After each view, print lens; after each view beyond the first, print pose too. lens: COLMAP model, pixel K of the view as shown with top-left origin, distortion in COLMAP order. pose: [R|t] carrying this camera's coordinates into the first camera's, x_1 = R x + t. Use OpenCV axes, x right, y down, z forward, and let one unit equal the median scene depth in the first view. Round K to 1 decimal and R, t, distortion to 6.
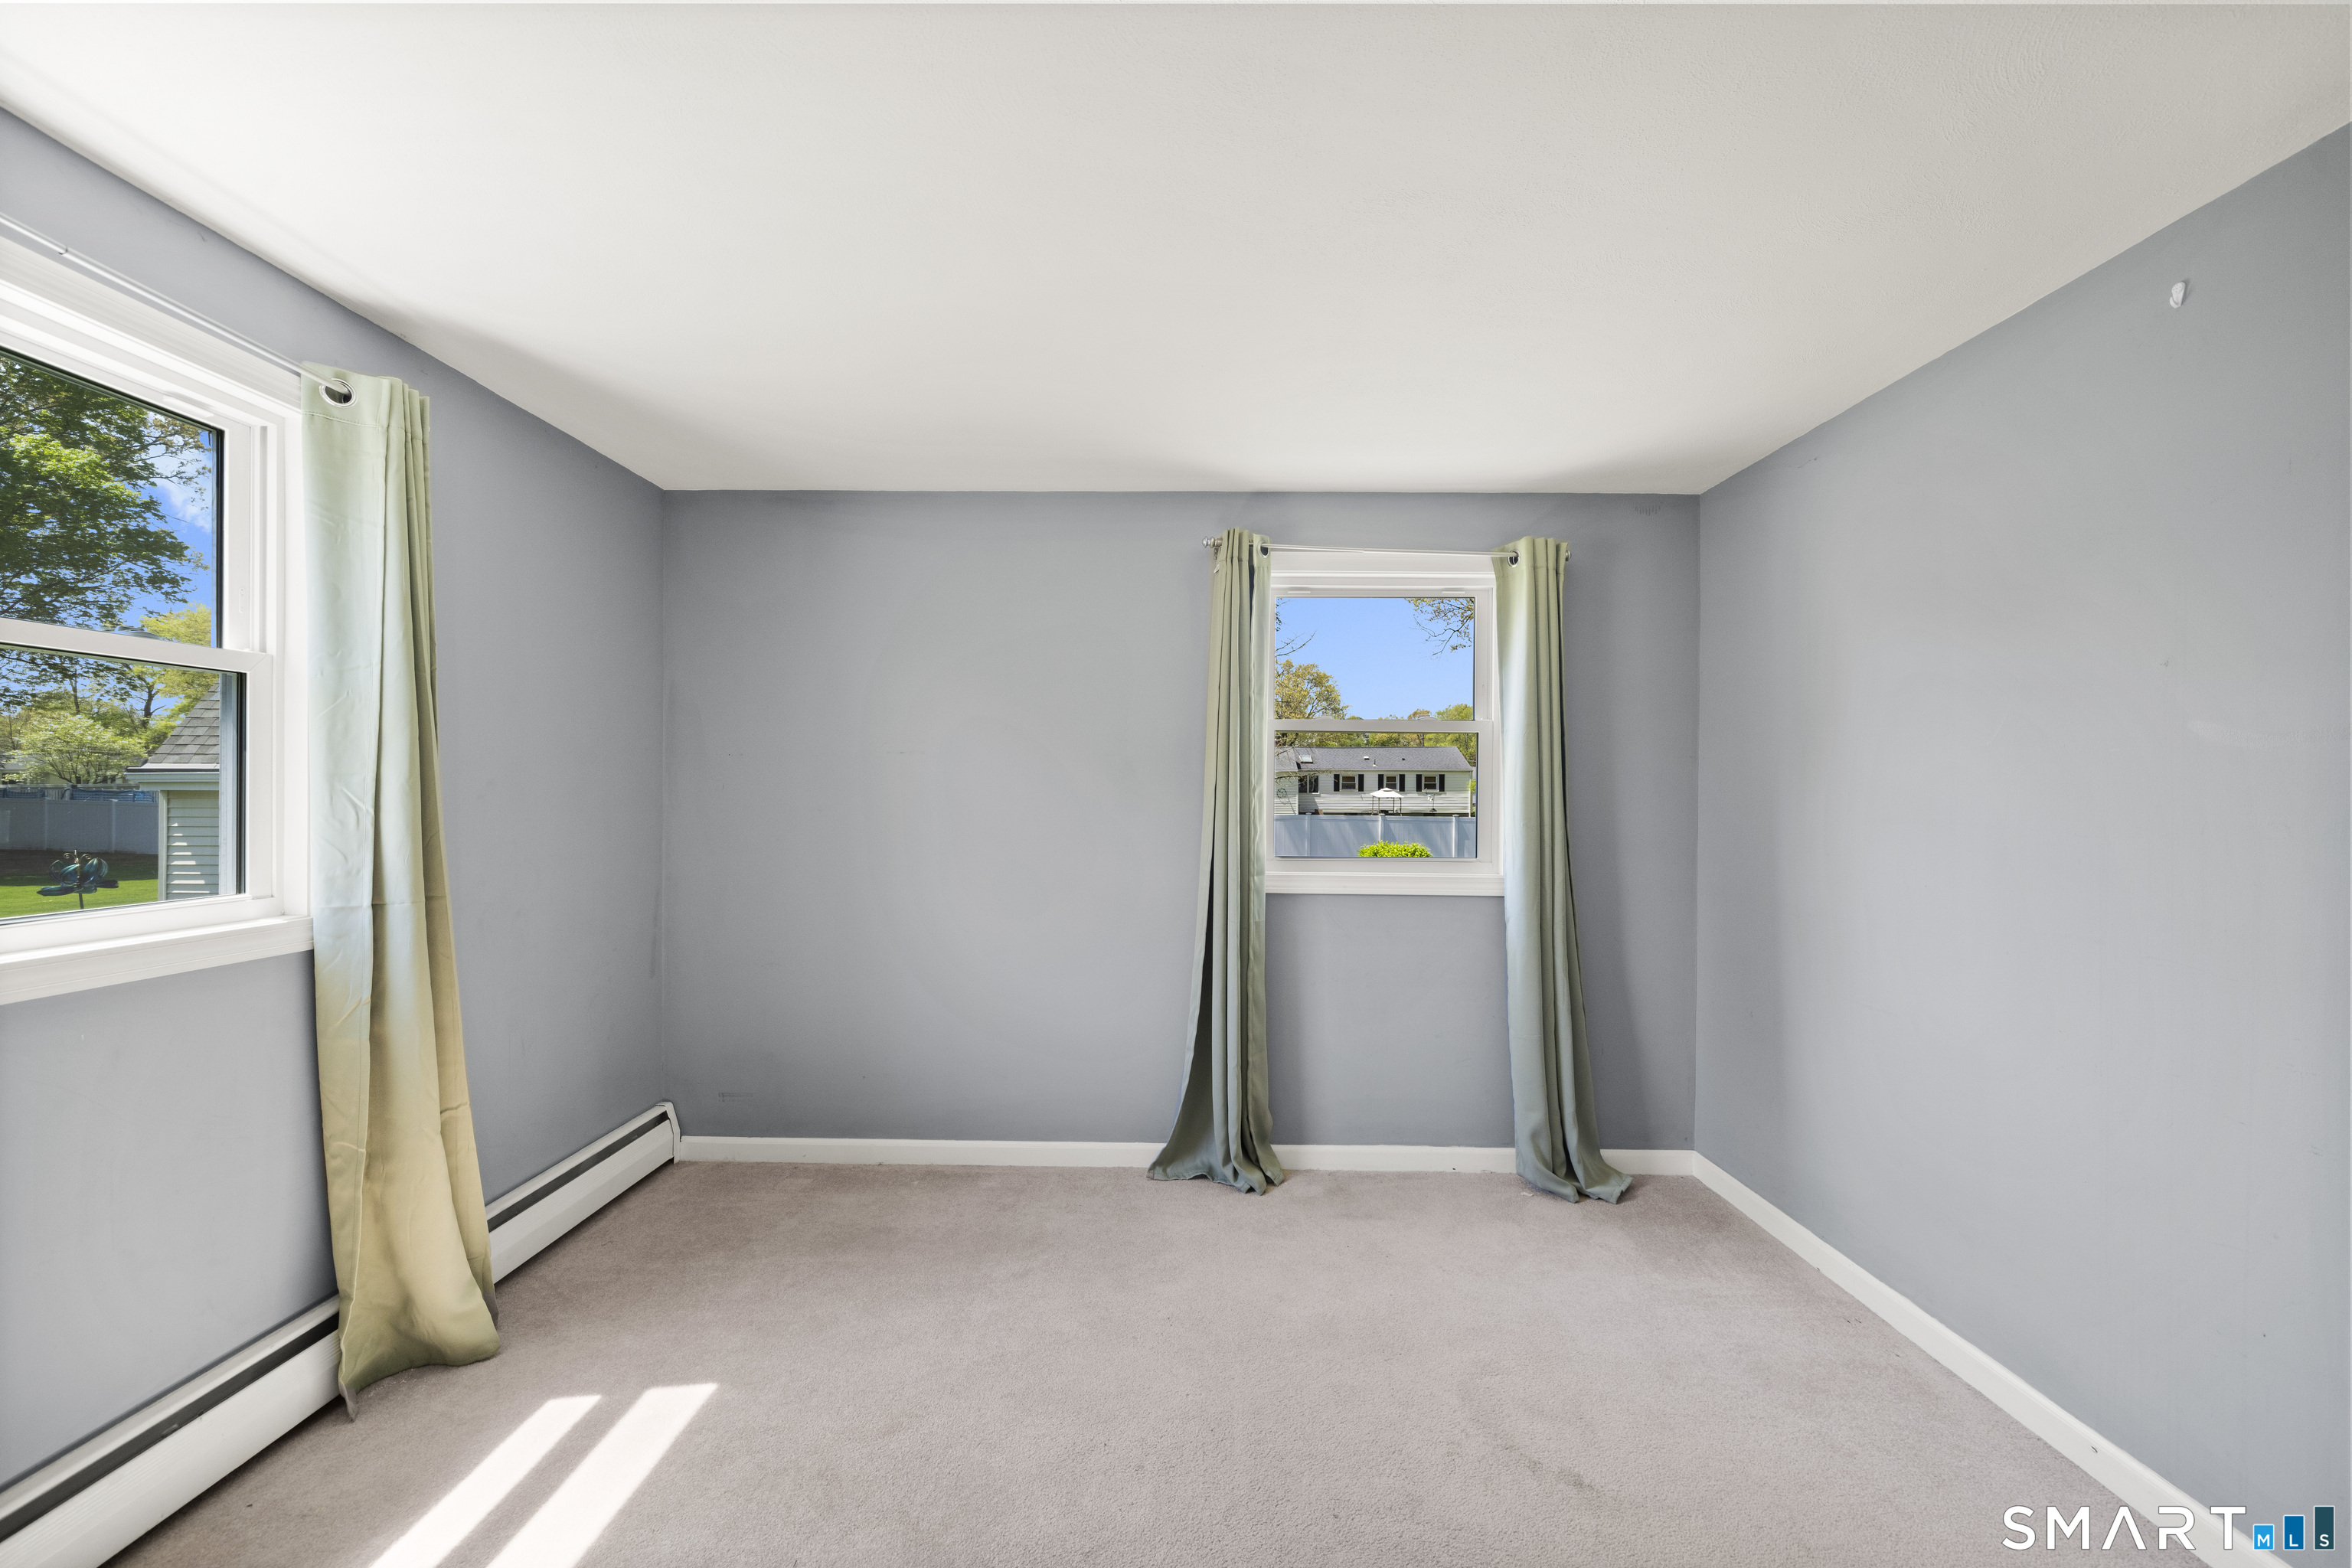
lens RADIAL K [[962.3, 0, 1173.0], [0, 962.3, 787.5], [0, 0, 1]] dist [-0.002289, -0.001482]
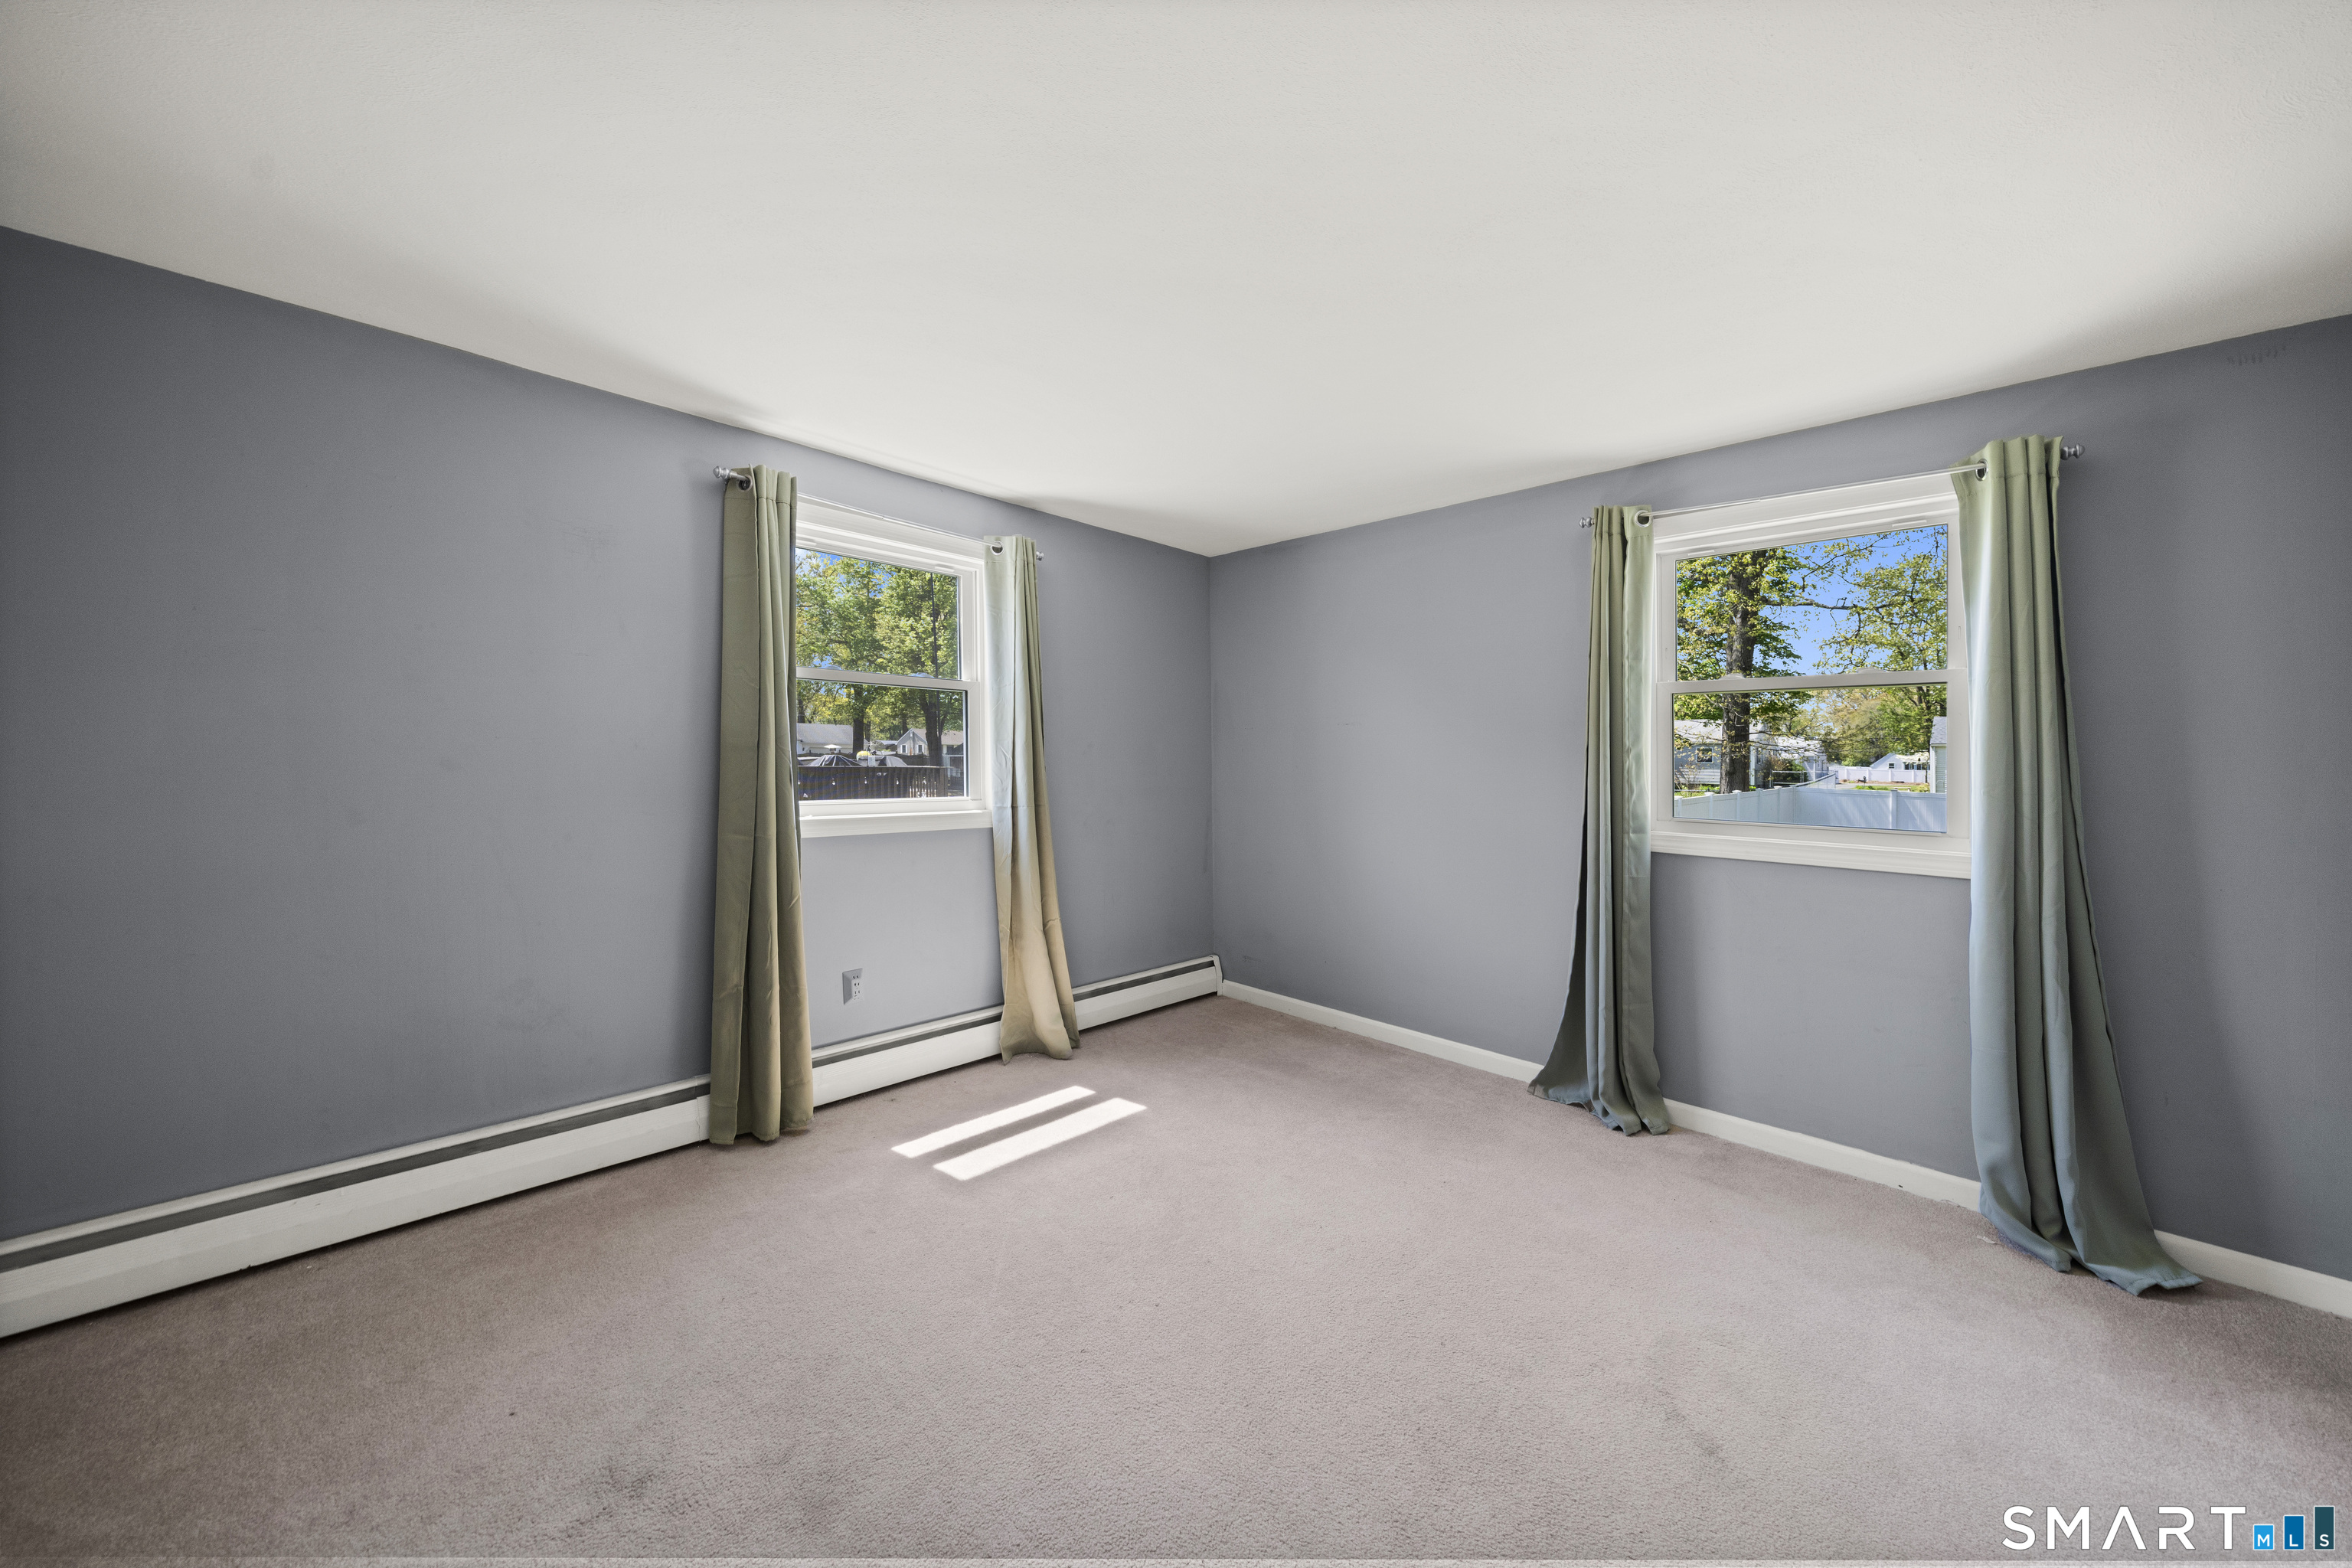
lens RADIAL K [[810.0, 0, 1170.7], [0, 810.0, 768.8], [0, 0, 1]] dist [-0.004529, -0.000025]
pose [[0.724357, 0.014526, -0.689272, 0.332373], [-0.005813, 0.999871, 0.014963, 0.011659], [0.689400, -0.006832, 0.724349, 0.017509]]
